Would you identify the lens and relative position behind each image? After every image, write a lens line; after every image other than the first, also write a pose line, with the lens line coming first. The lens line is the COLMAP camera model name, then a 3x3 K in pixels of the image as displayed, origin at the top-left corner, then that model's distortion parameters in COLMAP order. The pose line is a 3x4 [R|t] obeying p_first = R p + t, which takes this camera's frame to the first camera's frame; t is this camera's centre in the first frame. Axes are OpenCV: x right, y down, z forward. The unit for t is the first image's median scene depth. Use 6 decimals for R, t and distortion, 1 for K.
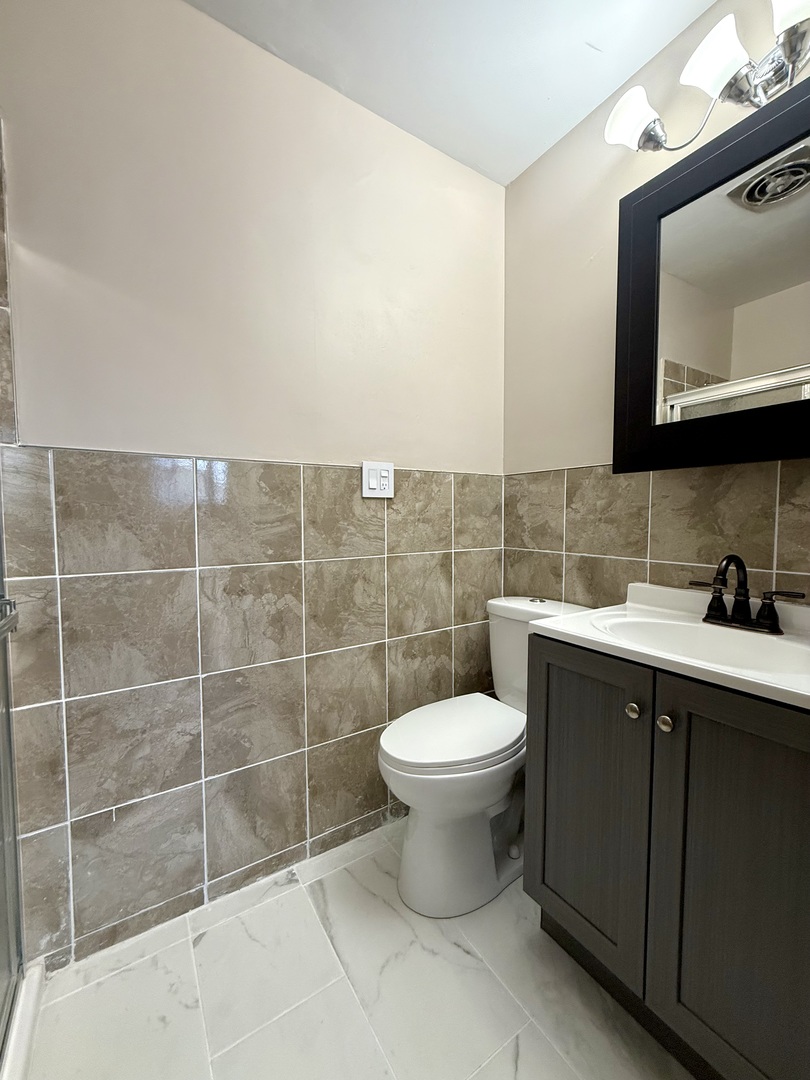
lens RADIAL K [[431.9, 0, 404.3], [0, 431.9, 537.9], [0, 0, 1]] dist [0.000935, 0.000028]
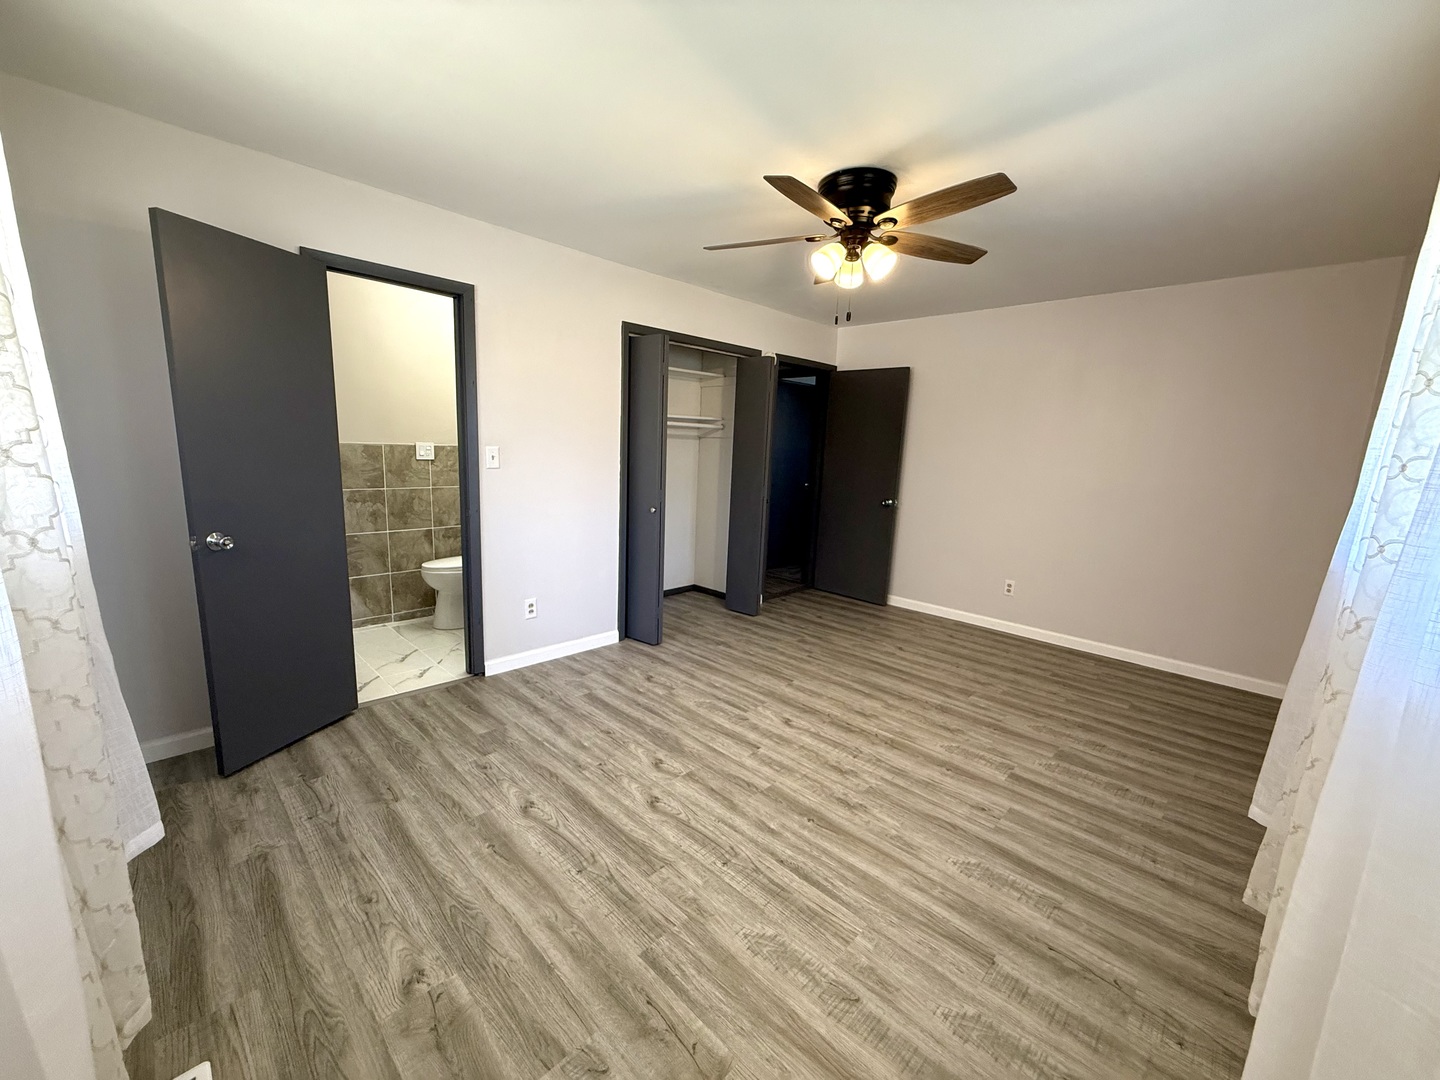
lens RADIAL K [[575.9, 0, 716.6], [0, 575.9, 543.9], [0, 0, 1]] dist [0.000935, 0.000028]
pose [[0.976005, 0.008074, 0.217600, 0.820067], [-0.035212, 0.992012, 0.121129, -0.086748], [-0.214884, -0.125884, 0.968493, -2.370681]]
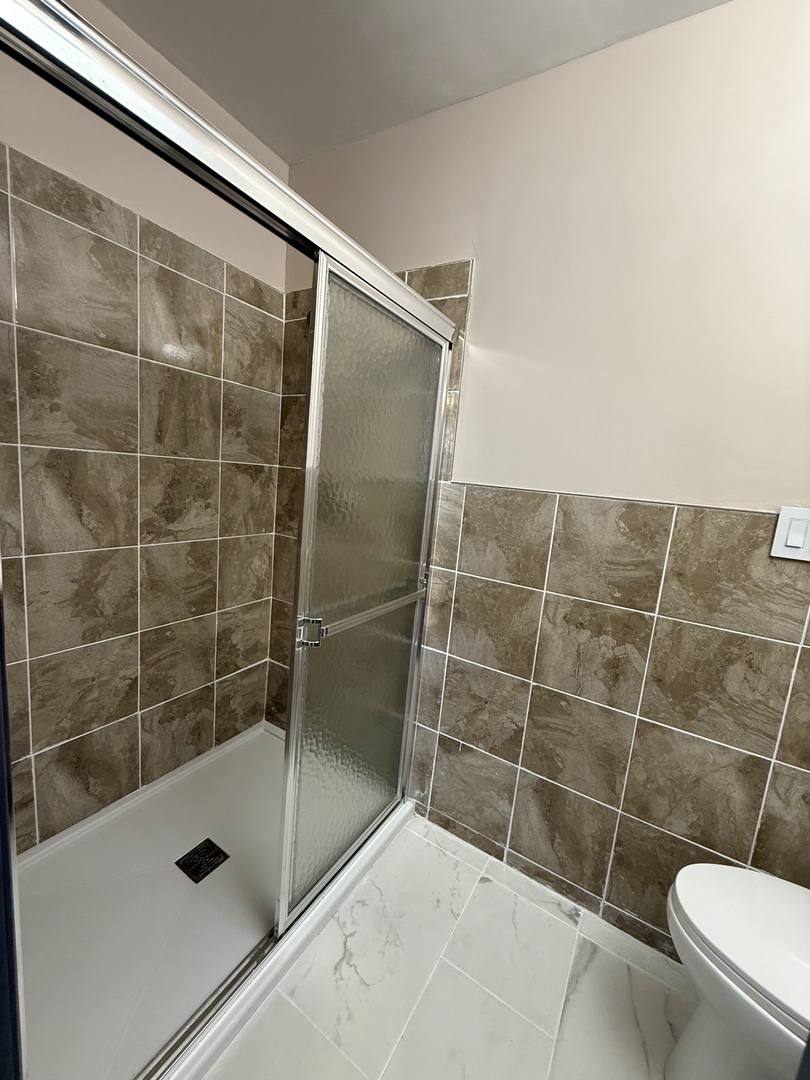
lens RADIAL K [[431.9, 0, 404.3], [0, 431.9, 537.9], [0, 0, 1]] dist [0.000935, 0.000028]
pose [[0.424454, 0.178297, -0.887721, 0.310868], [-0.138439, 0.981672, 0.130974, -0.149542], [0.894803, 0.067303, 0.441358, 0.153229]]
